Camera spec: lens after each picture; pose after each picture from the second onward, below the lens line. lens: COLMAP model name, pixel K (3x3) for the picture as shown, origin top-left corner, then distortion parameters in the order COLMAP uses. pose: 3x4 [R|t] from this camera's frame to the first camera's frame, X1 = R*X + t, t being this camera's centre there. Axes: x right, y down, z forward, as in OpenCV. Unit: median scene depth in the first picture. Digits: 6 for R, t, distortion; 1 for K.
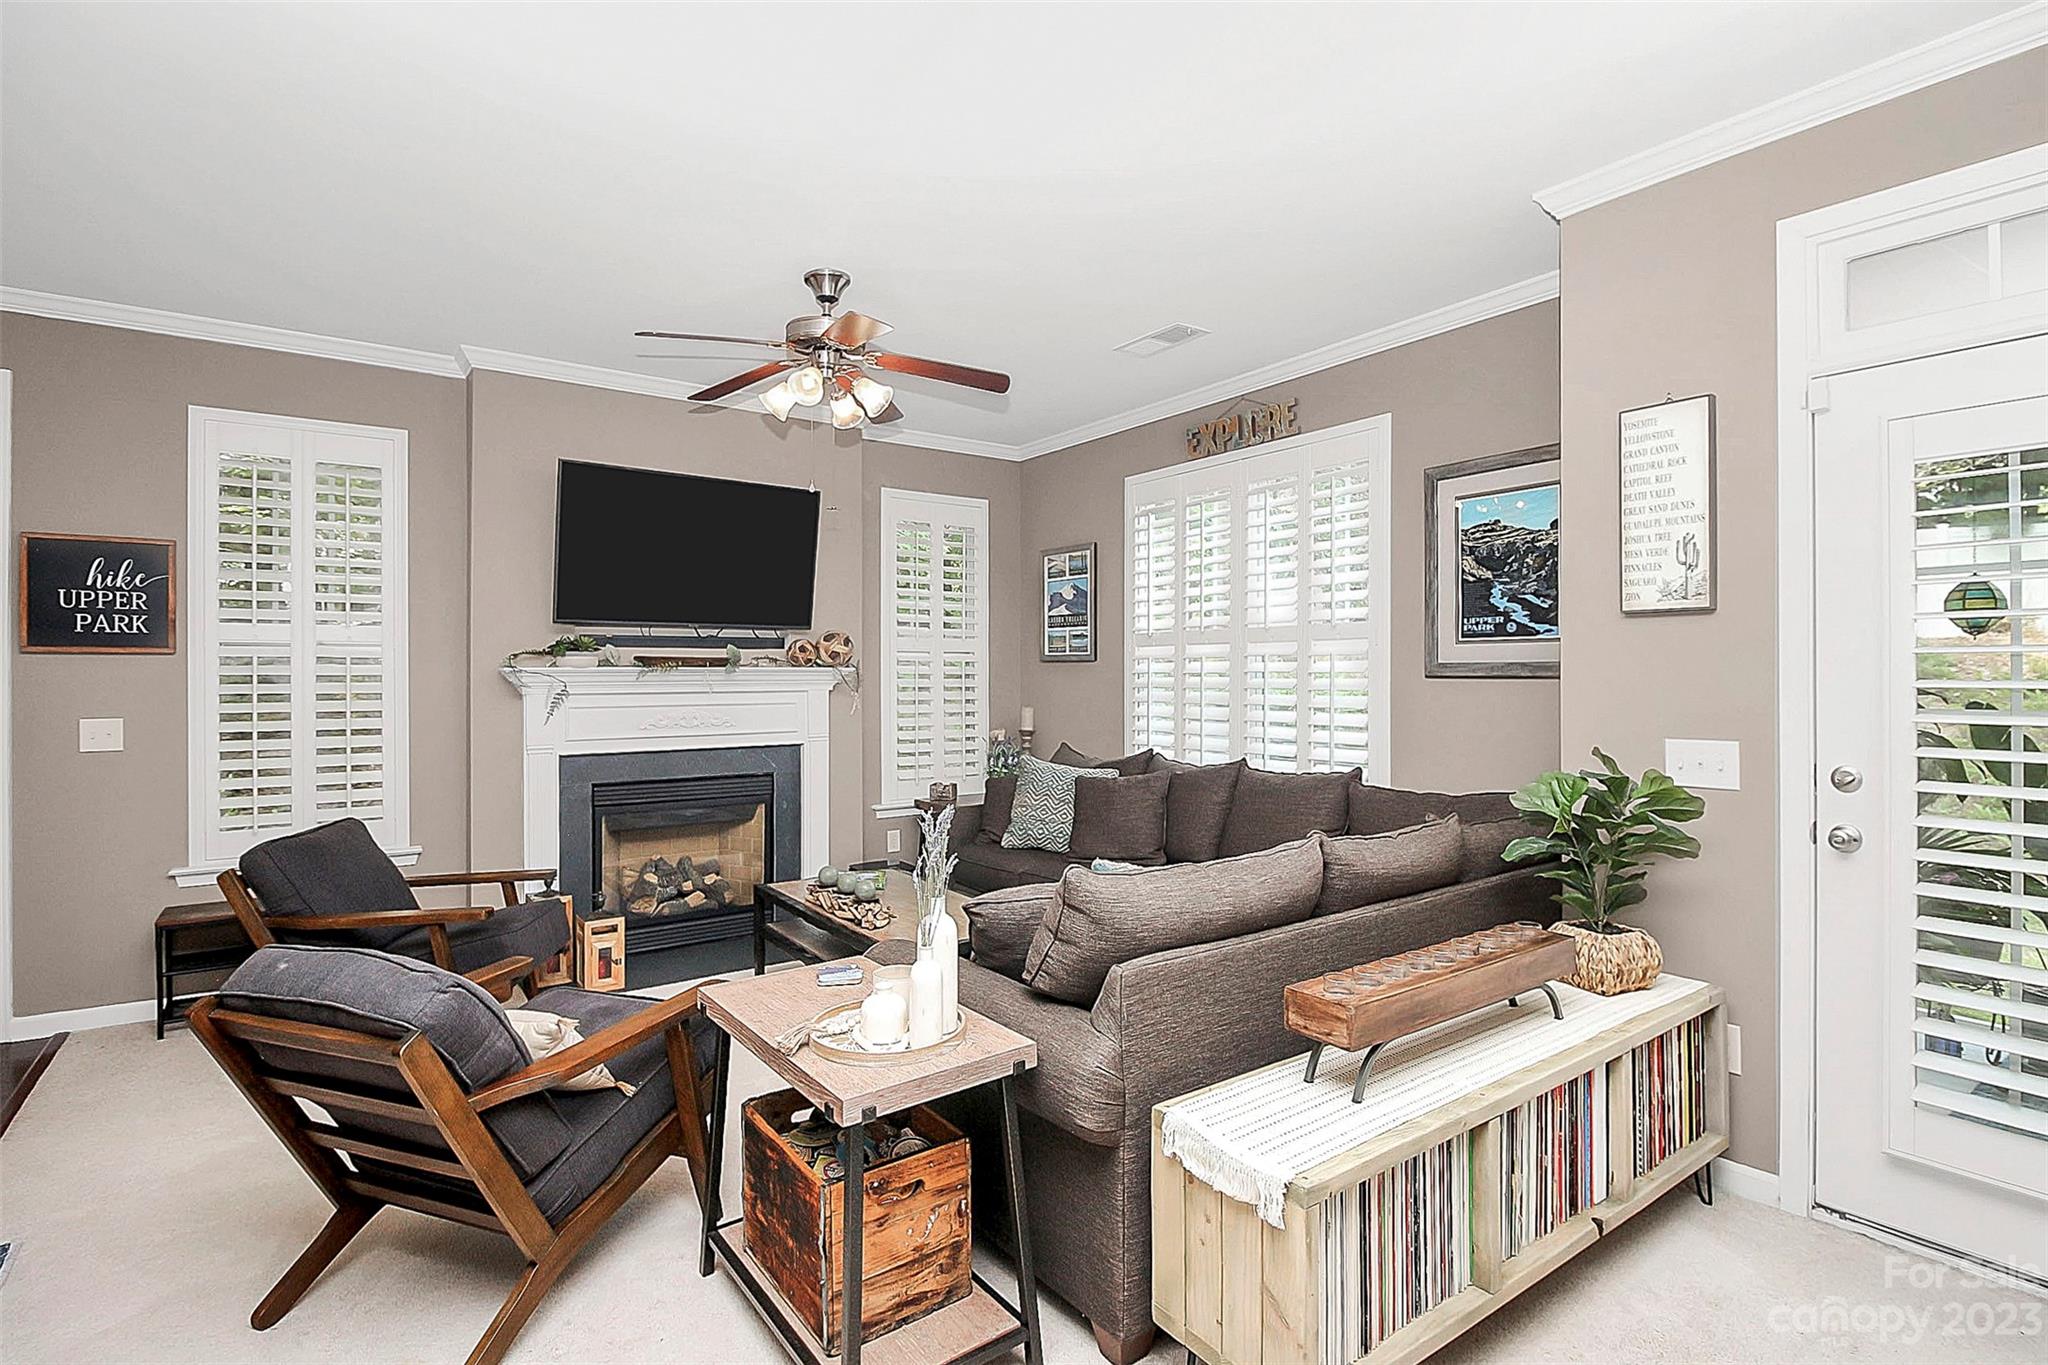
lens RADIAL K [[962.5, 0, 1033.6], [0, 962.5, 673.9], [0, 0, 1]] dist [-0.004185, -0.001315]
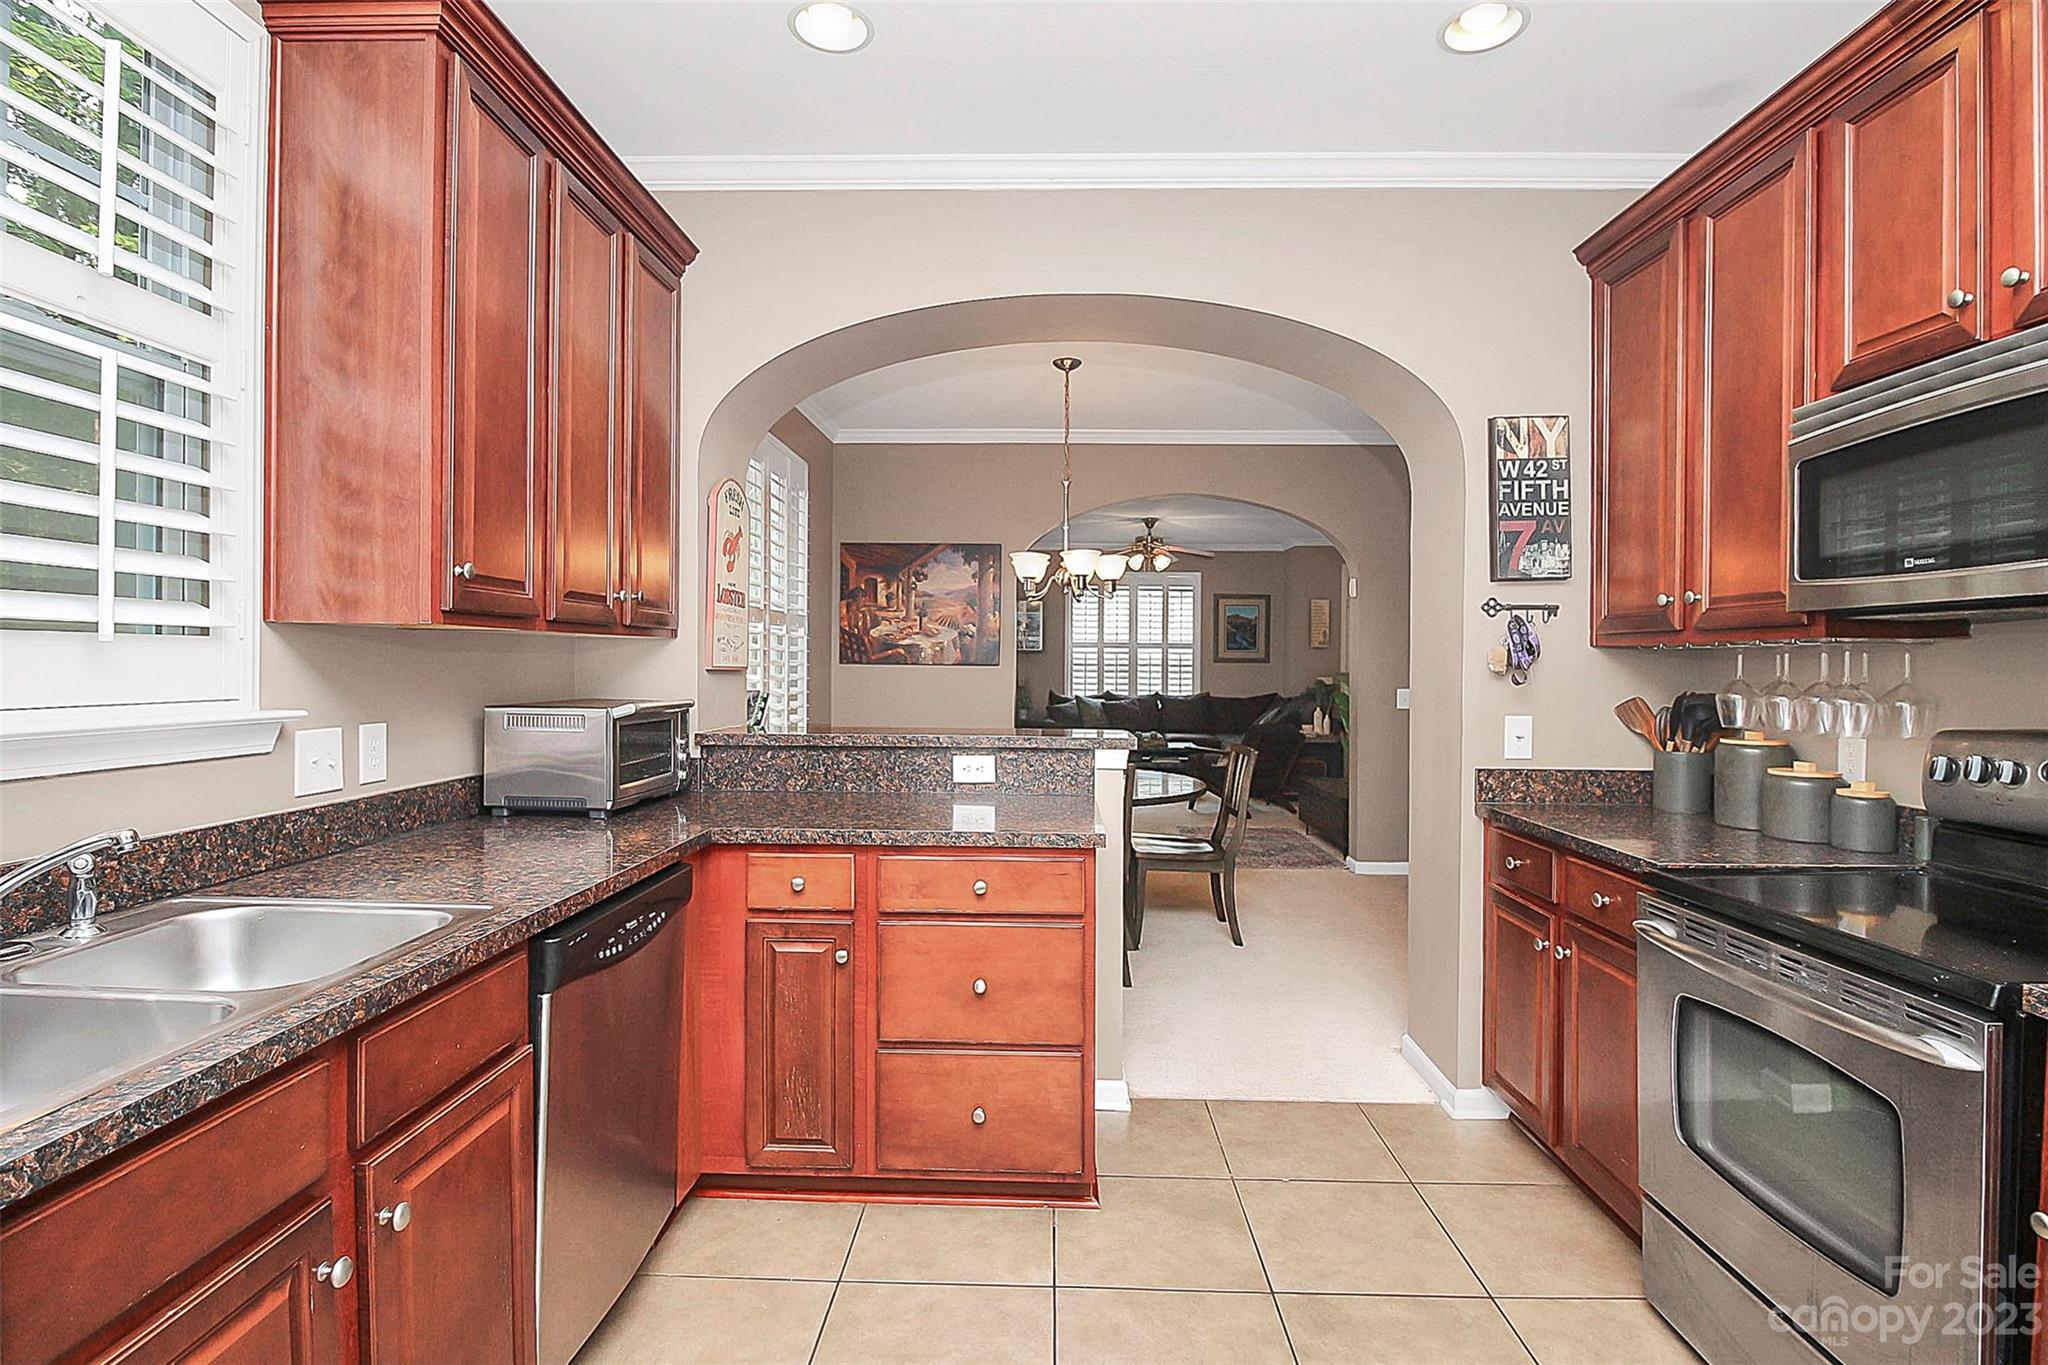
lens RADIAL K [[962.5, 0, 1029.2], [0, 962.5, 667.1], [0, 0, 1]] dist [-0.004185, -0.001315]
pose [[0.605132, 0.003634, 0.796117, -2.059866], [-0.011248, 0.999929, 0.003985, 0.011538], [-0.796045, -0.011366, 0.605130, -0.327908]]
